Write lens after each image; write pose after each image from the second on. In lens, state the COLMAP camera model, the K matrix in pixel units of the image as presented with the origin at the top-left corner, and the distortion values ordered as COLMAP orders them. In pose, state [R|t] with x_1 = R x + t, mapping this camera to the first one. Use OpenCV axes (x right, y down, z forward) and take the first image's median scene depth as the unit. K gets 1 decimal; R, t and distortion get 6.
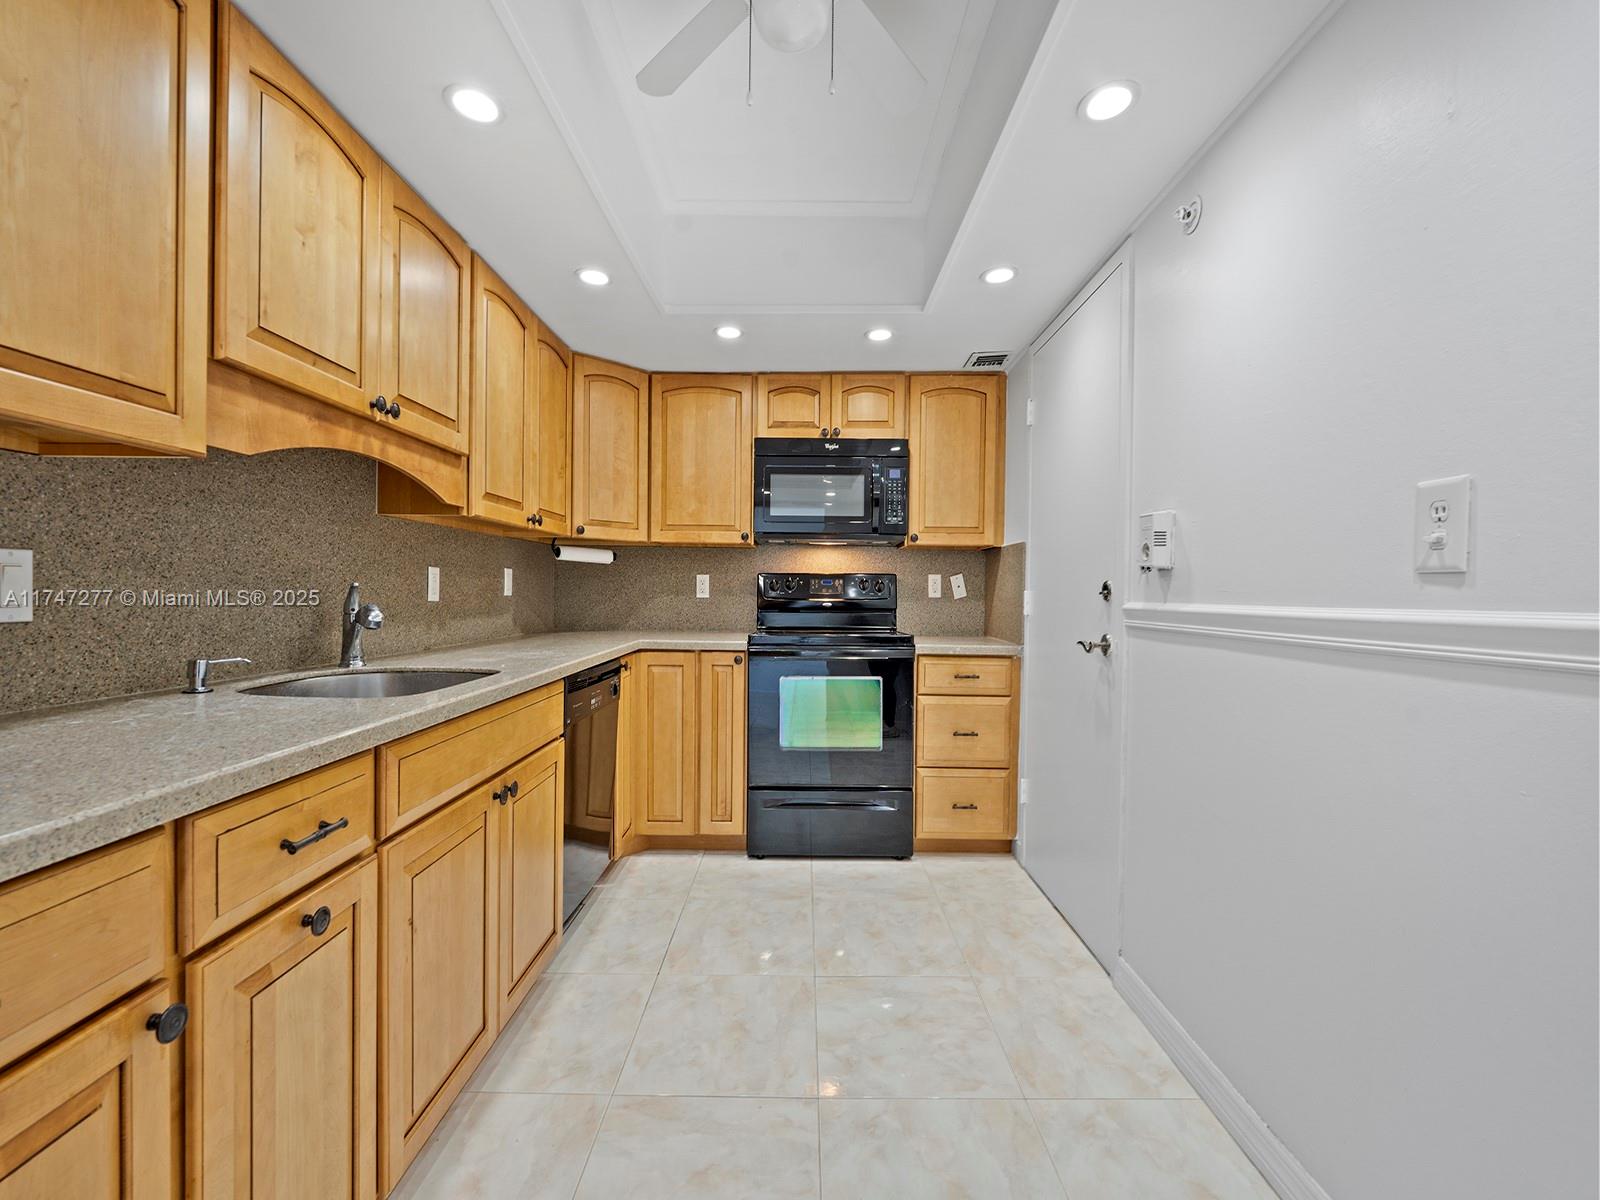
lens RADIAL K [[649.1, 0, 805.5], [0, 649.1, 596.8], [0, 0, 1]] dist [-0.005558, -0.000889]
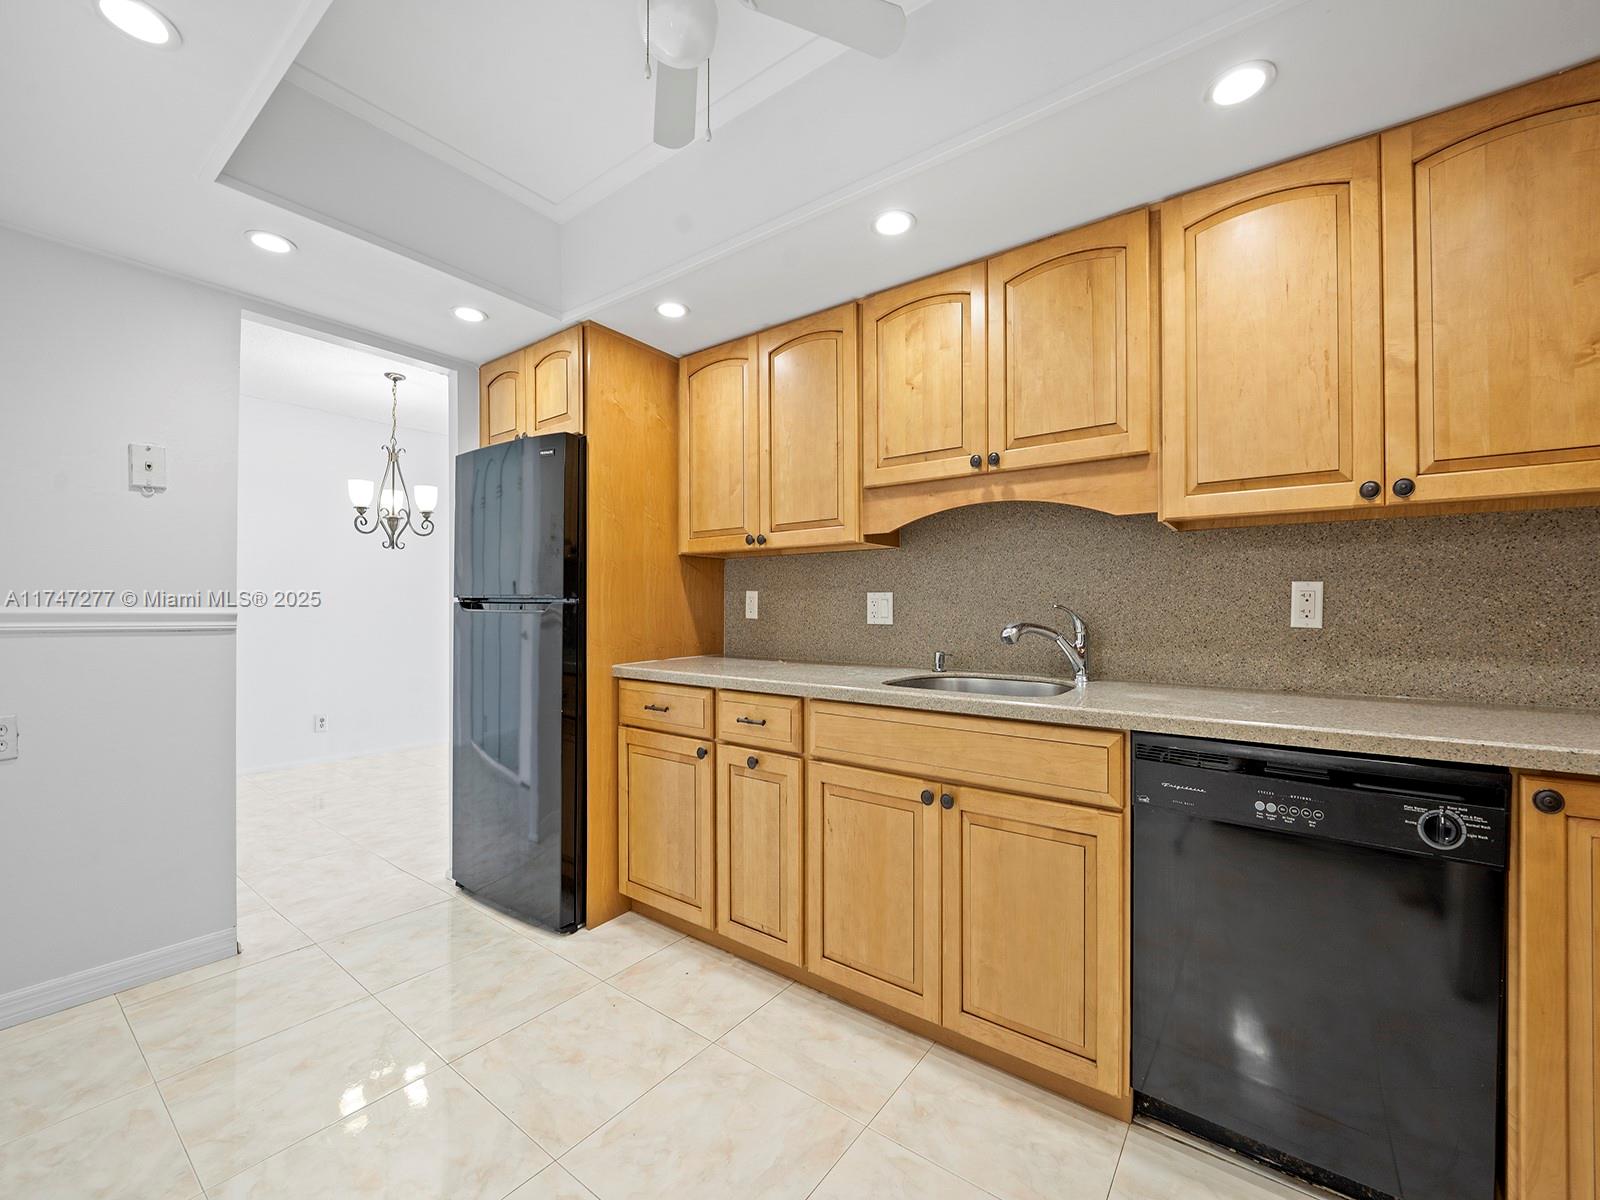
lens RADIAL K [[655.5, 0, 784.4], [0, 655.5, 600.2], [0, 0, 1]] dist [0.000400, -0.003458]
pose [[-0.608663, -0.021116, -0.793148, 0.309274], [-0.017668, 0.999759, -0.013058, -0.003713], [0.793232, 0.006065, -0.608889, 0.804355]]
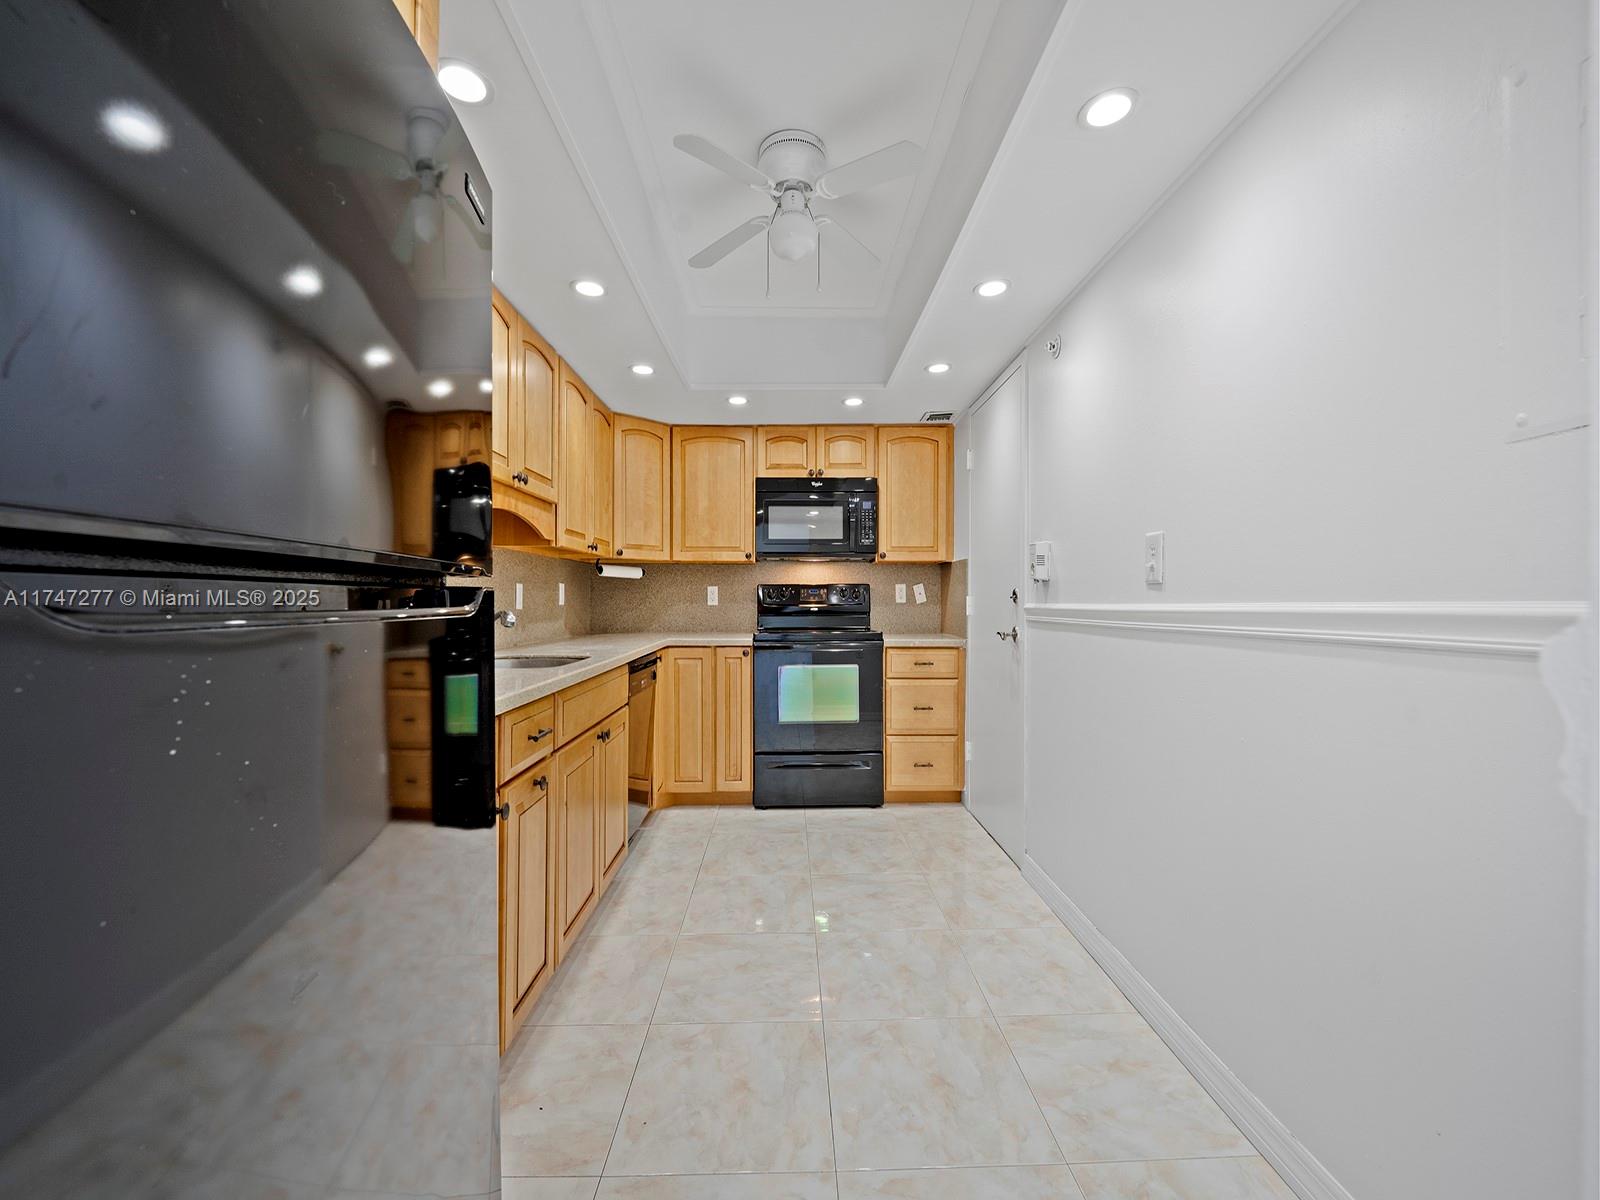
lens RADIAL K [[649.1, 0, 805.5], [0, 649.1, 596.8], [0, 0, 1]] dist [-0.005558, -0.000889]
pose [[0.999580, -0.010611, 0.026983, -0.019790], [0.010959, 0.999858, -0.012777, 0.004193], [-0.026844, 0.013067, 0.999554, -0.283133]]
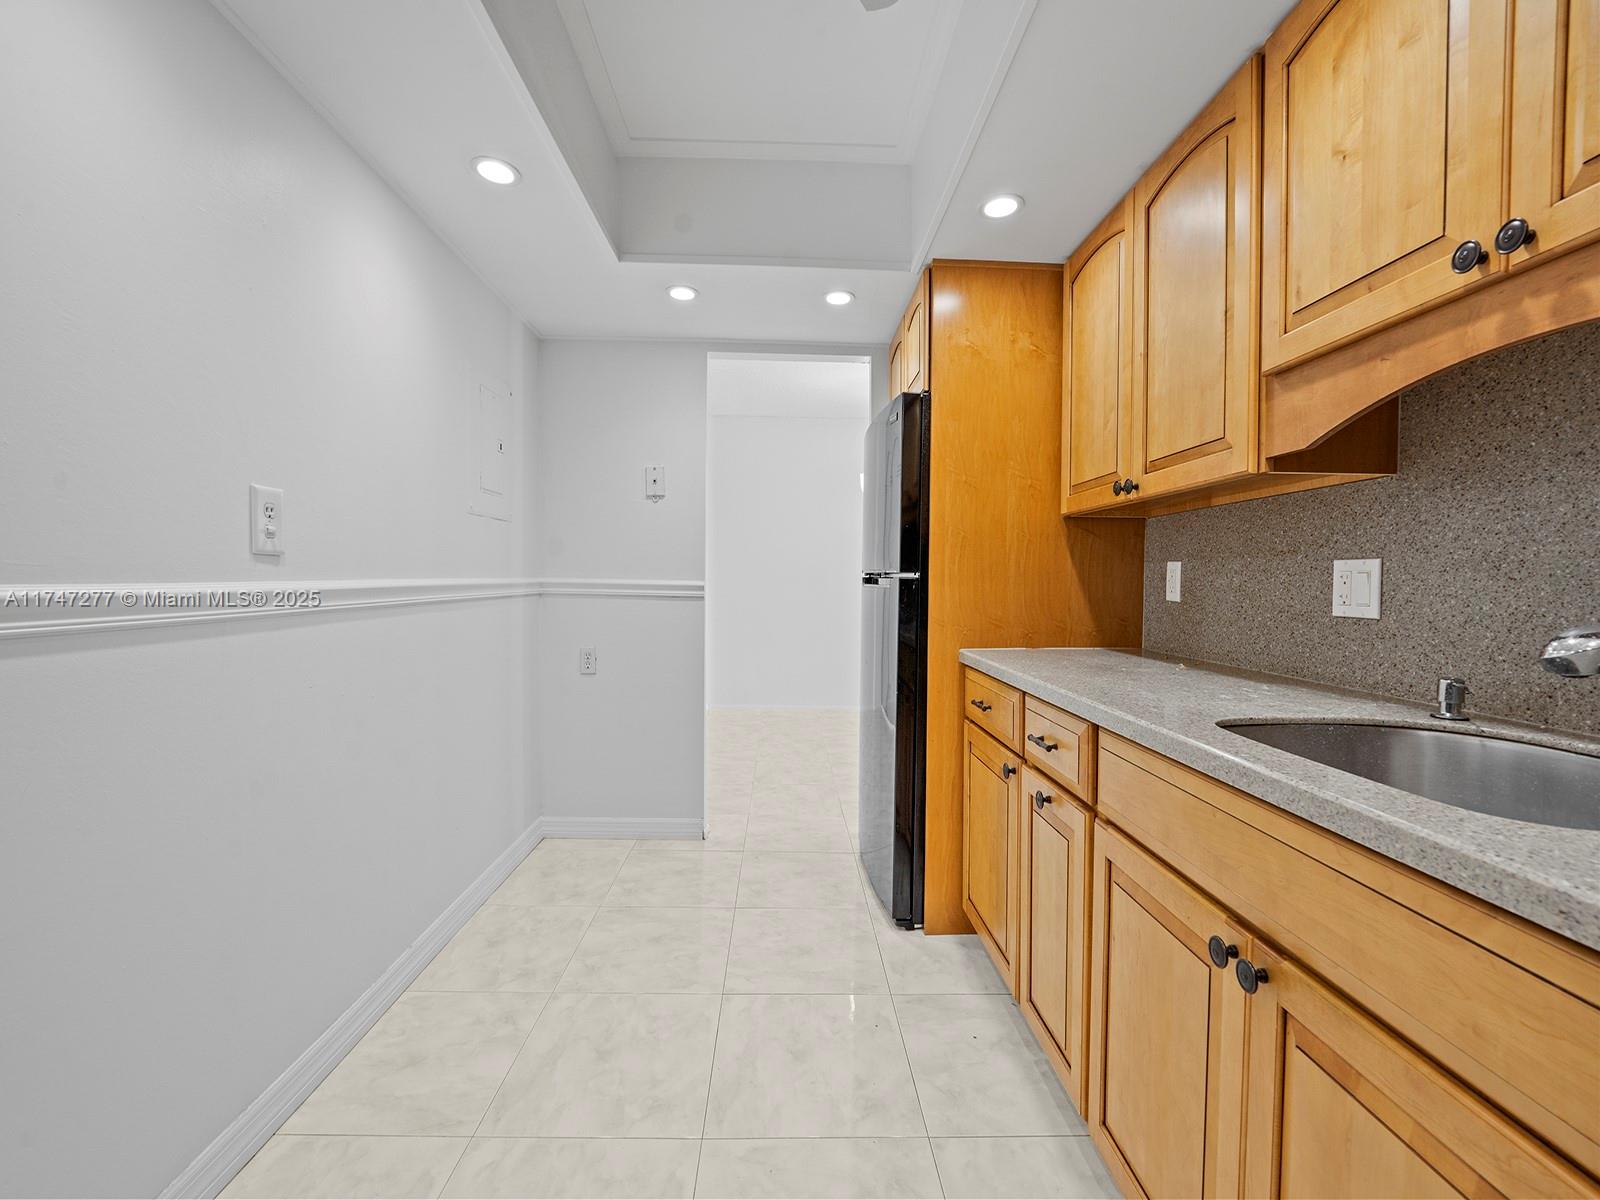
lens RADIAL K [[649.1, 0, 805.5], [0, 649.1, 596.8], [0, 0, 1]] dist [-0.005558, -0.000889]
pose [[-0.999412, -0.022046, -0.026251, -0.046321], [-0.022963, 0.999118, 0.035143, -0.007781], [0.025453, 0.035725, -0.999037, 0.839638]]
